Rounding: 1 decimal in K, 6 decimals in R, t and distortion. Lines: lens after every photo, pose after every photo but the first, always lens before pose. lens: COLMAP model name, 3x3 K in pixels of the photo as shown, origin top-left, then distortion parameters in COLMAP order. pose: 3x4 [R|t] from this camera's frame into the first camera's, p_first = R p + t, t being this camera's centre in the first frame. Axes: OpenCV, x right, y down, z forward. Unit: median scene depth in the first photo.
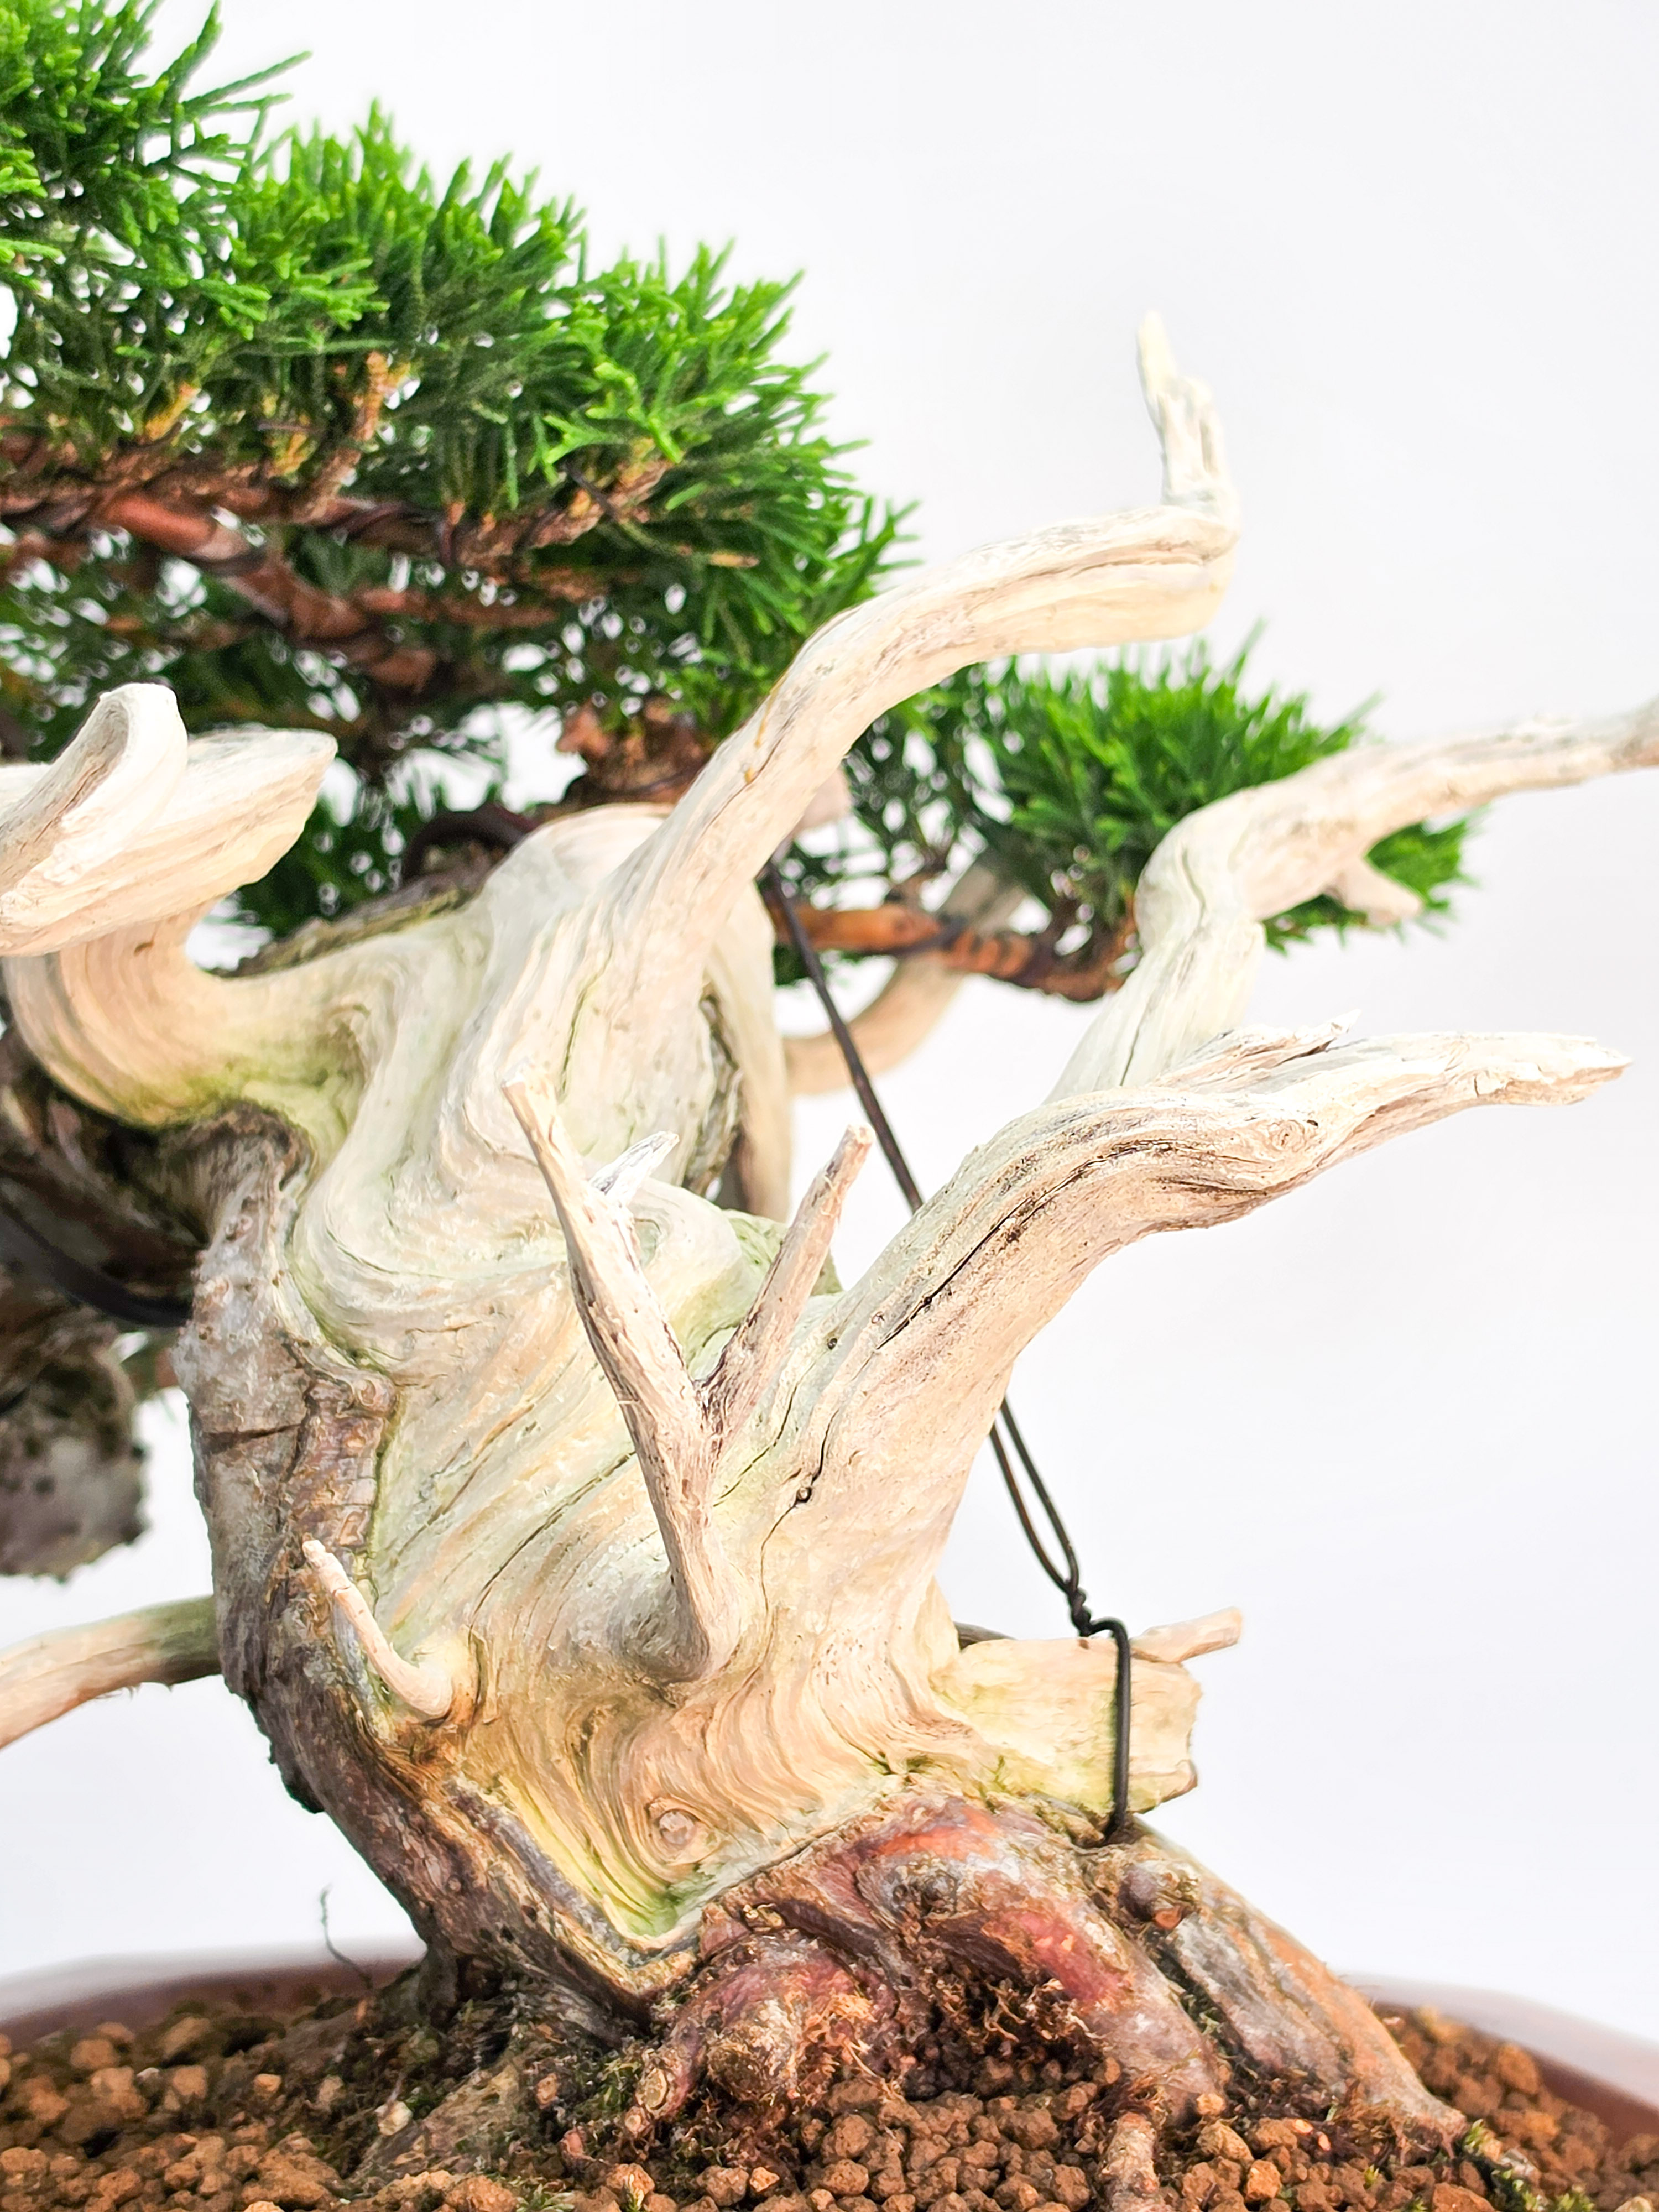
lens RADIAL K [[4657.4, 0, 1009.5], [0, 4657.4, 1103.2], [0, 0, 1]] dist [0.558566, -4.854822]
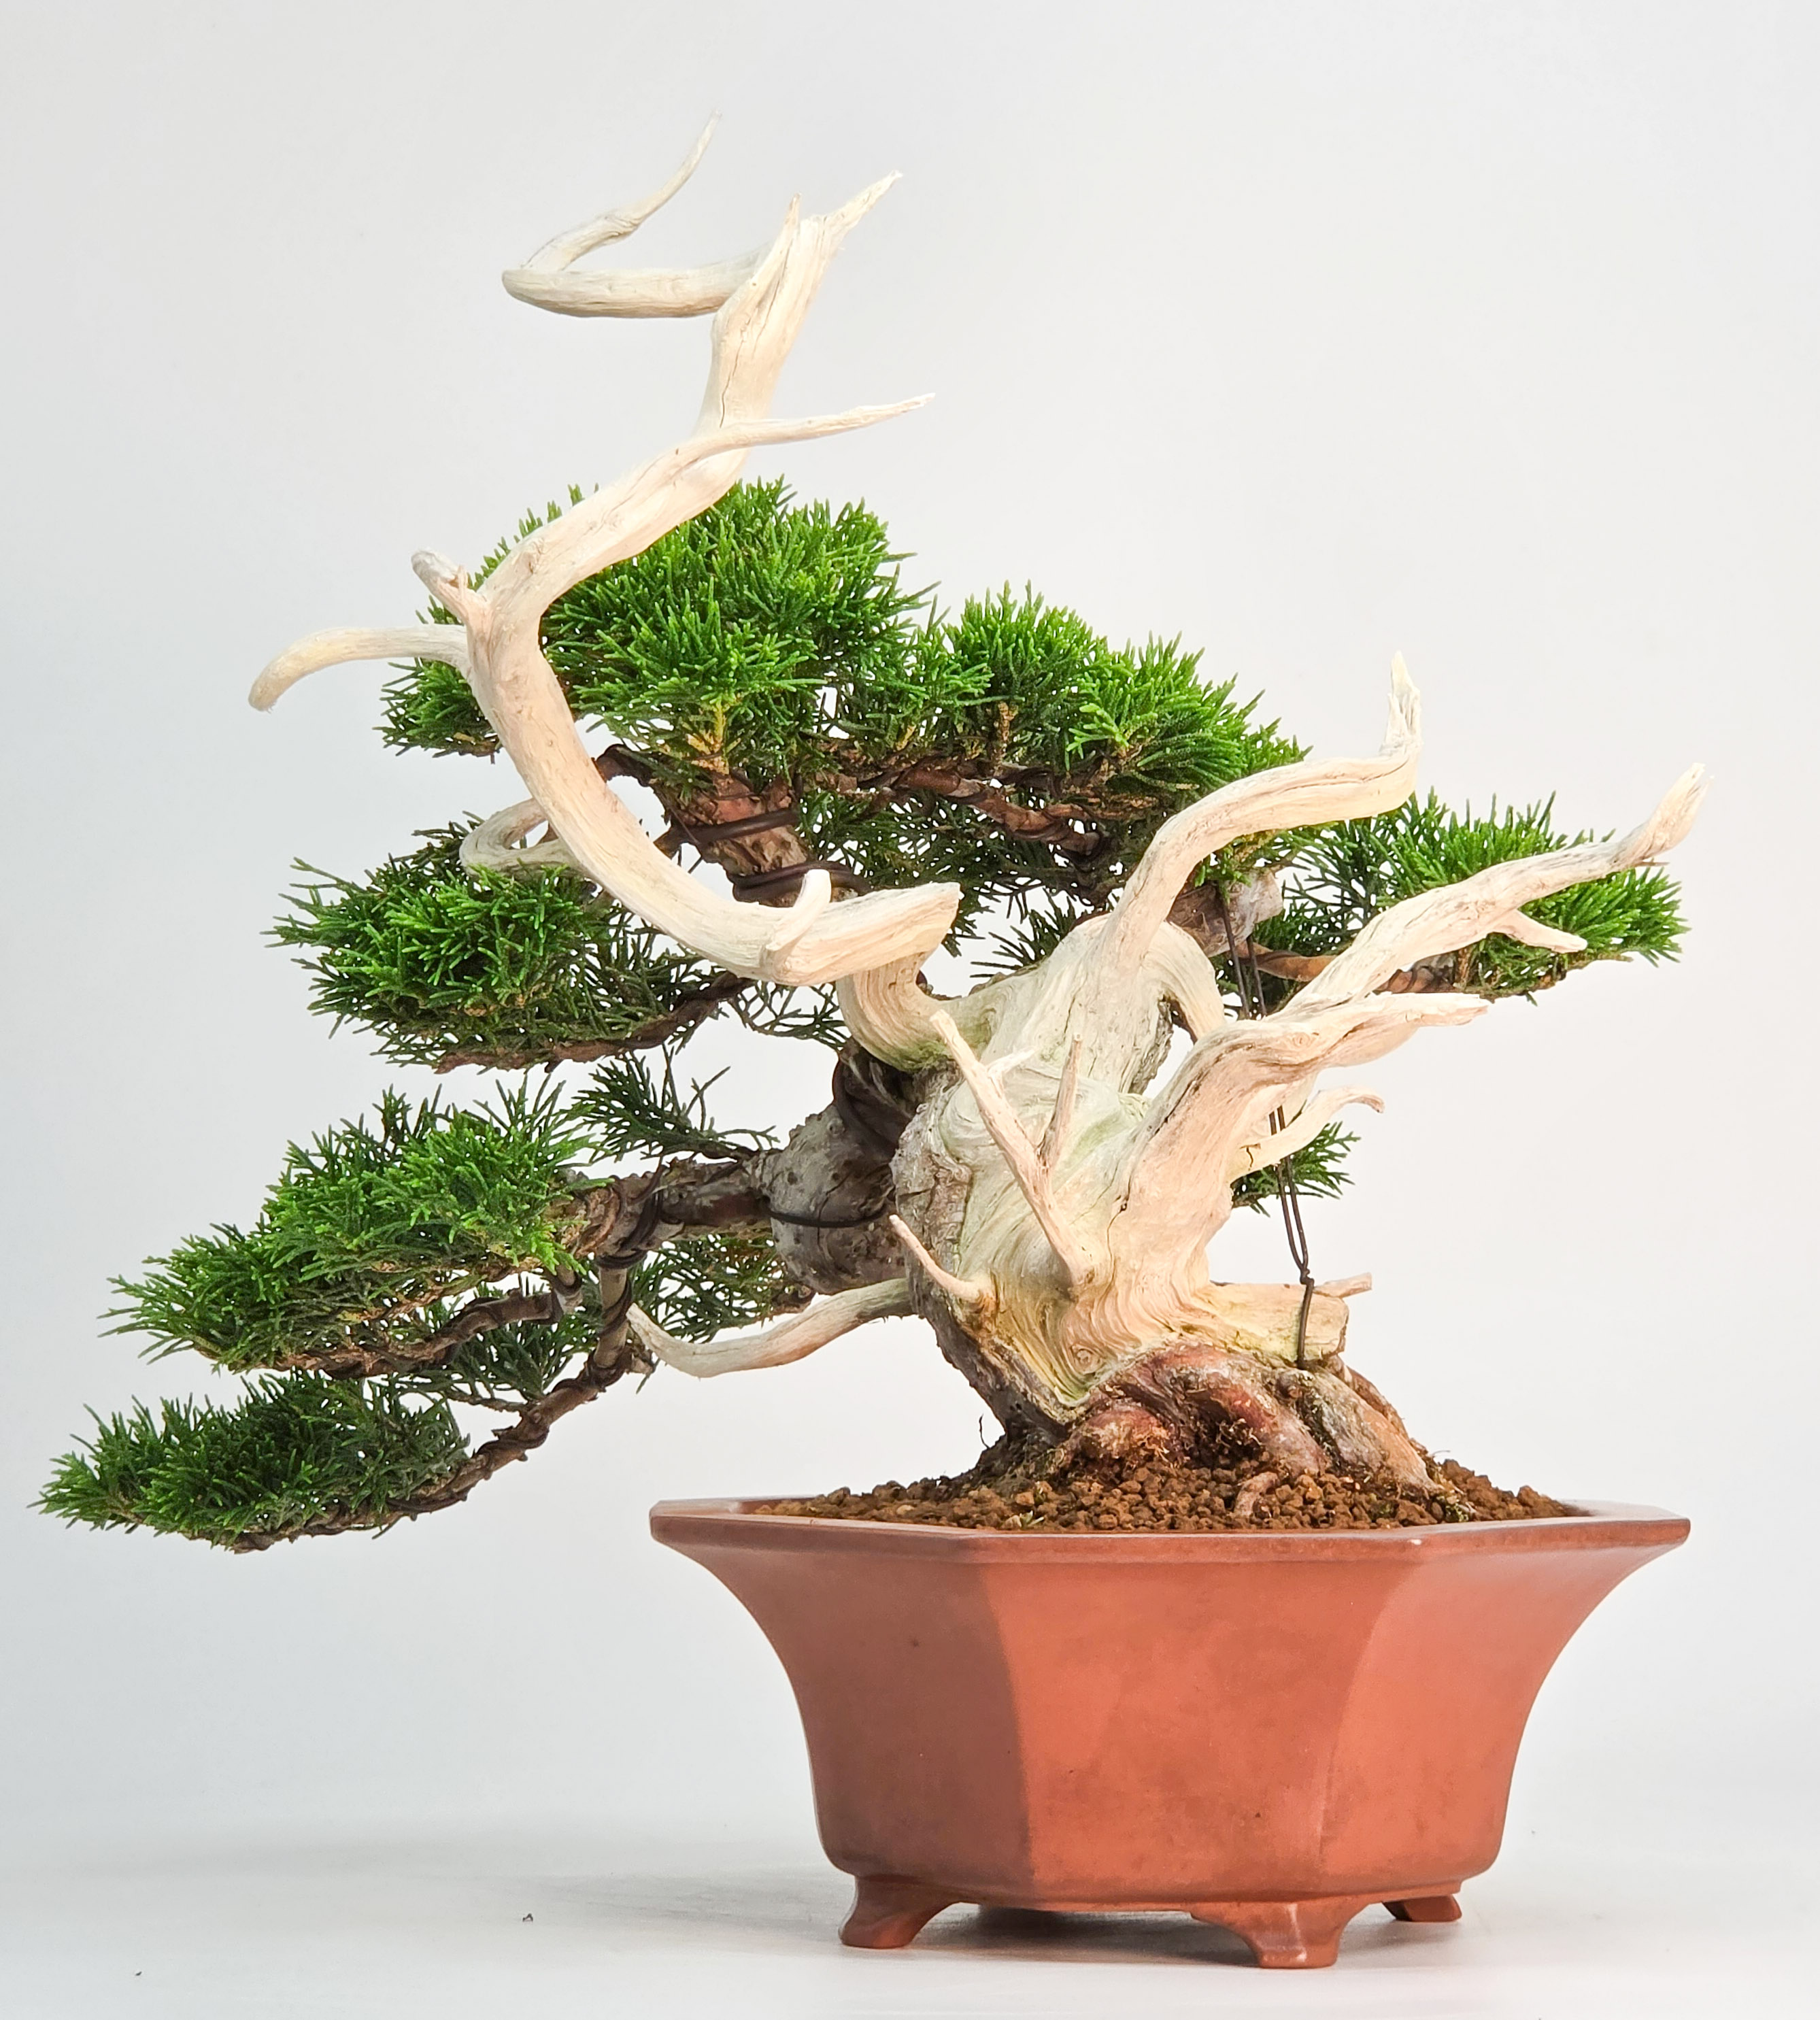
lens RADIAL K [[5379.7, 0, 910.0], [0, 5379.7, 1010.0], [0, 0, 1]] dist [-0.488539, 0.035291]
pose [[0.945945, -0.037484, -0.322154, 0.679201], [0.022300, 0.998465, -0.050696, 0.113875], [0.323560, 0.040772, 0.945329, -1.458933]]
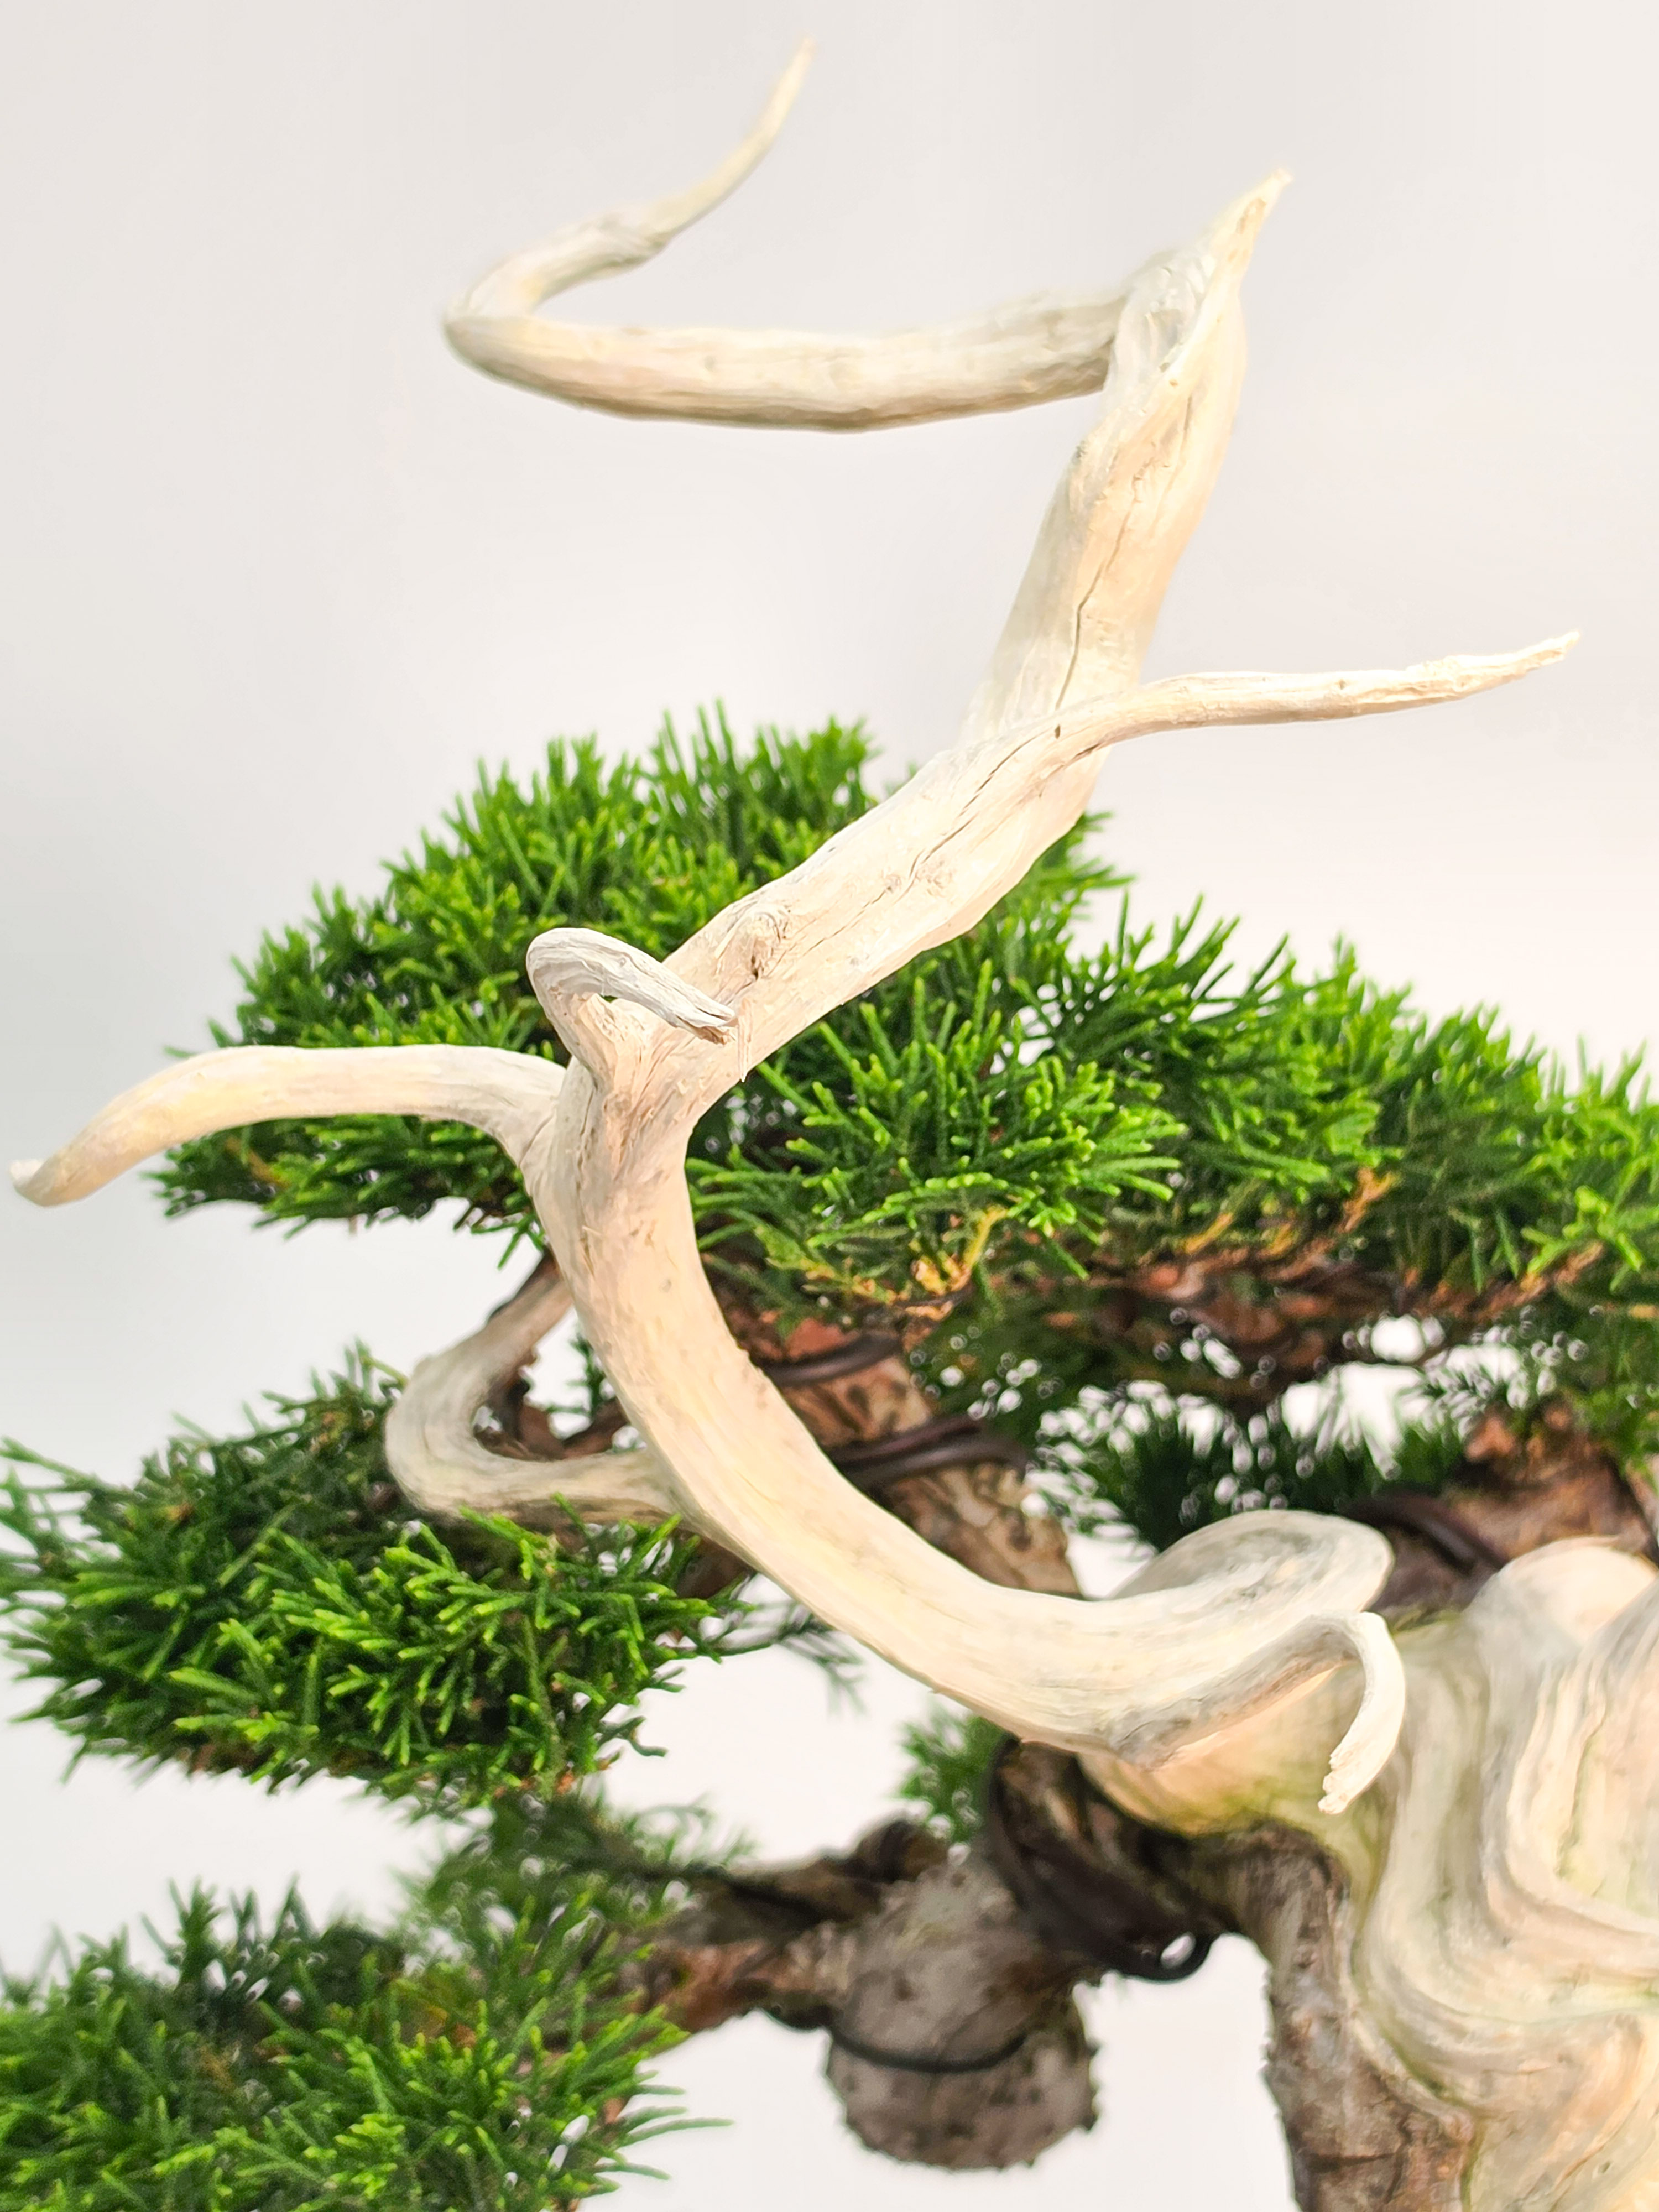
lens RADIAL K [[4598.9, 0, 1135.8], [0, 4598.9, 1110.1], [0, 0, 1]] dist [0.309344, -2.100496]
pose [[0.999210, -0.019467, -0.034638, -0.171826], [0.018653, 0.999546, -0.023674, -0.167131], [0.035083, 0.023009, 0.999119, -0.170049]]
